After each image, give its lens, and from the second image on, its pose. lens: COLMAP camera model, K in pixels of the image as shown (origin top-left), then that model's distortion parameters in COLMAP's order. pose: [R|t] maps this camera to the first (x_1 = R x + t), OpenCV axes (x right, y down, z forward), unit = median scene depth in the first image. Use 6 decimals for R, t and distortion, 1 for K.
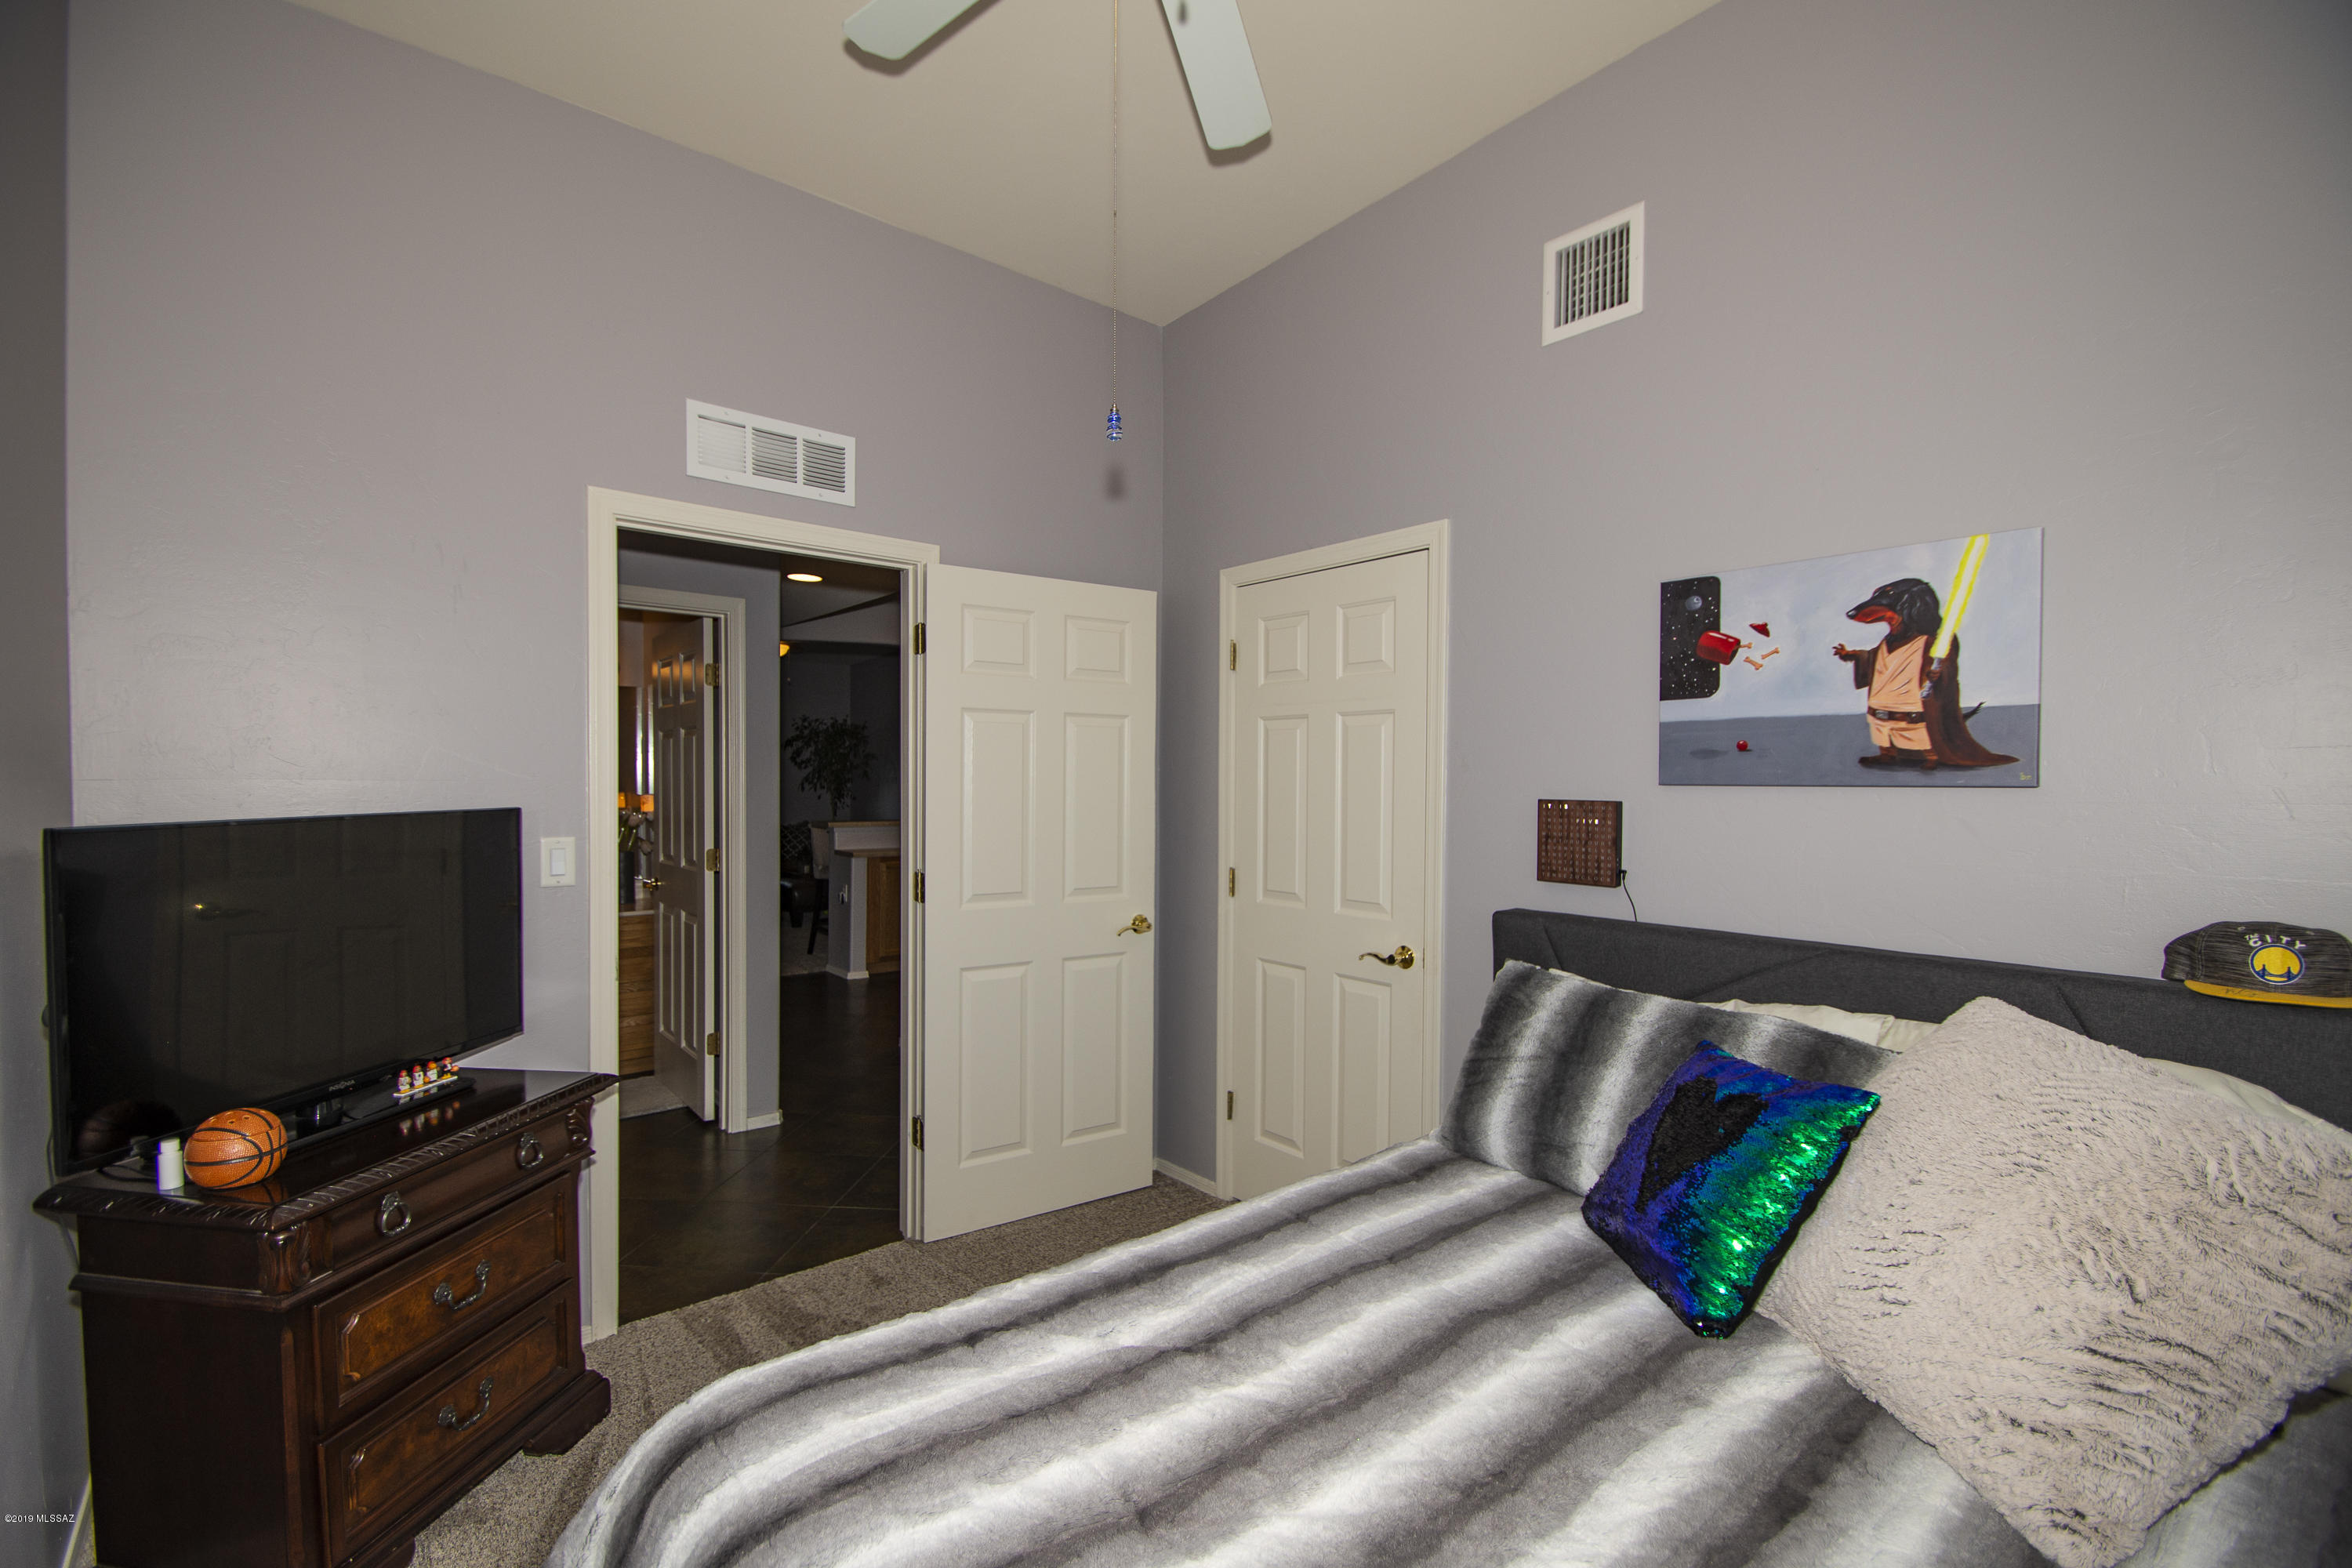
lens RADIAL K [[1032.1, 0, 1171.7], [0, 1032.1, 799.3], [0, 0, 1]] dist [0.017134, -0.015807]
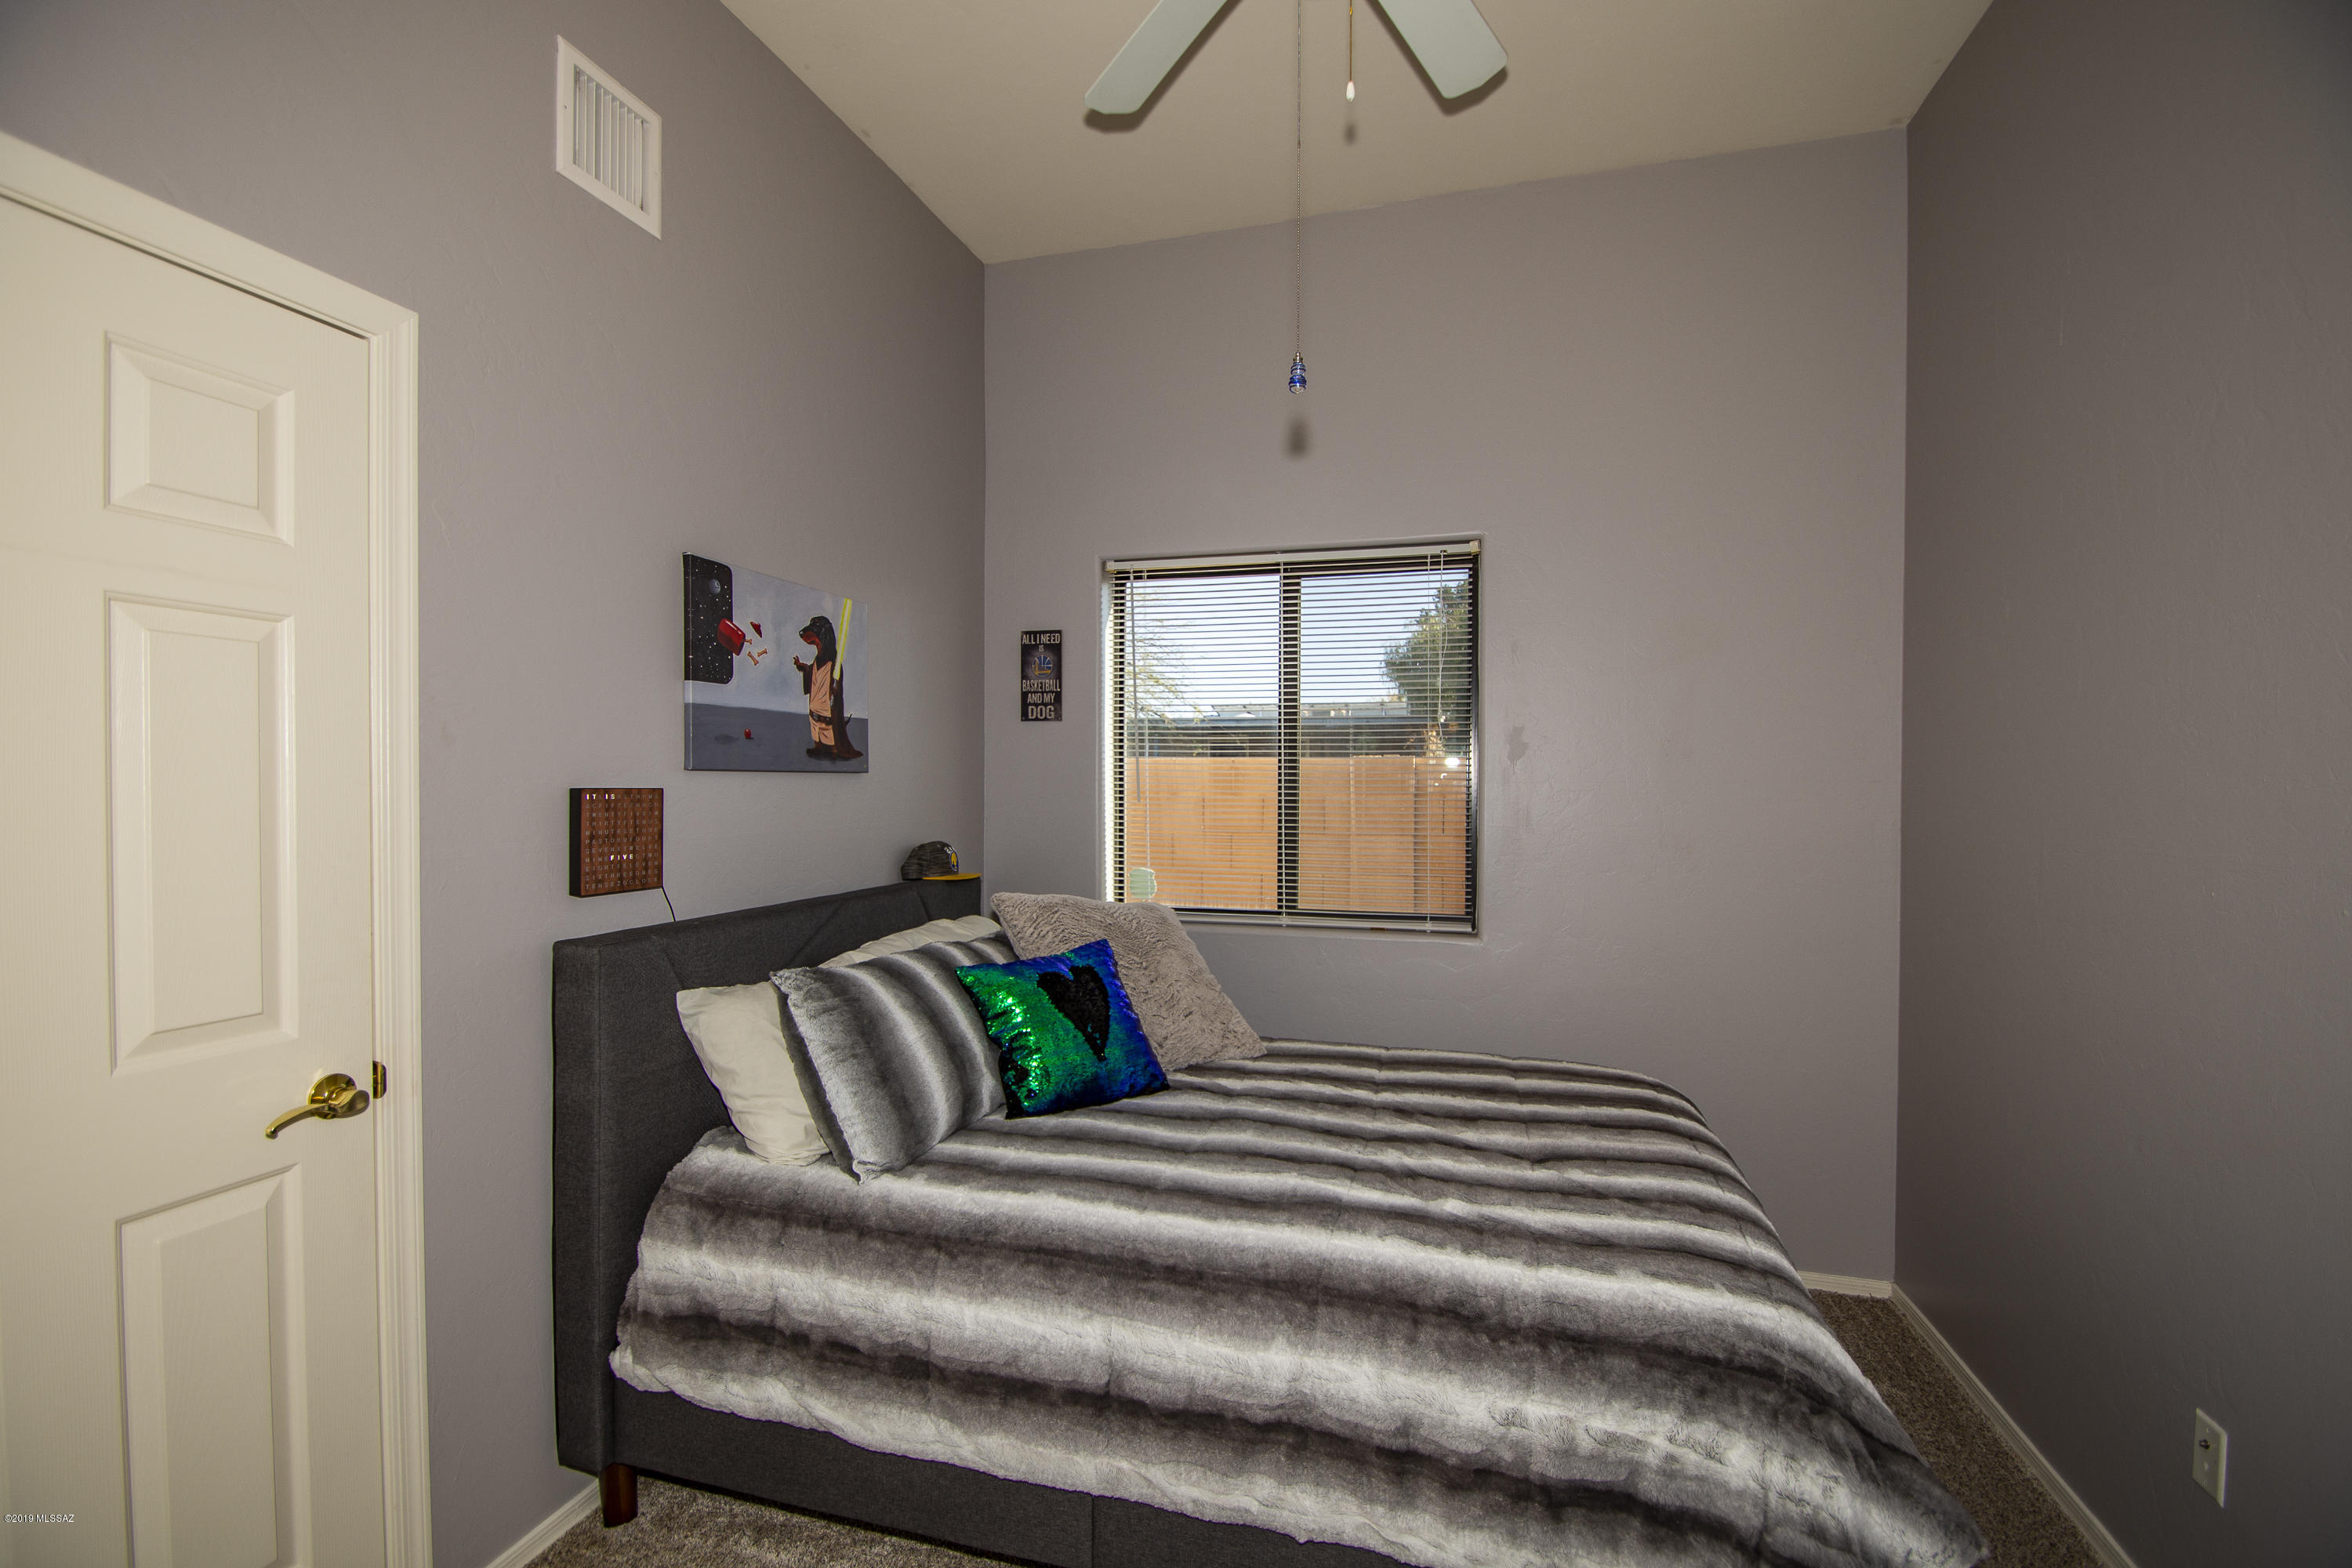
lens RADIAL K [[1032.1, 0, 1171.7], [0, 1032.1, 799.3], [0, 0, 1]] dist [0.017134, -0.015807]
pose [[-0.553817, -0.023925, 0.832294, -0.636611], [0.005902, 0.999449, 0.032658, -0.017606], [-0.832617, 0.022999, -0.553371, 1.333667]]
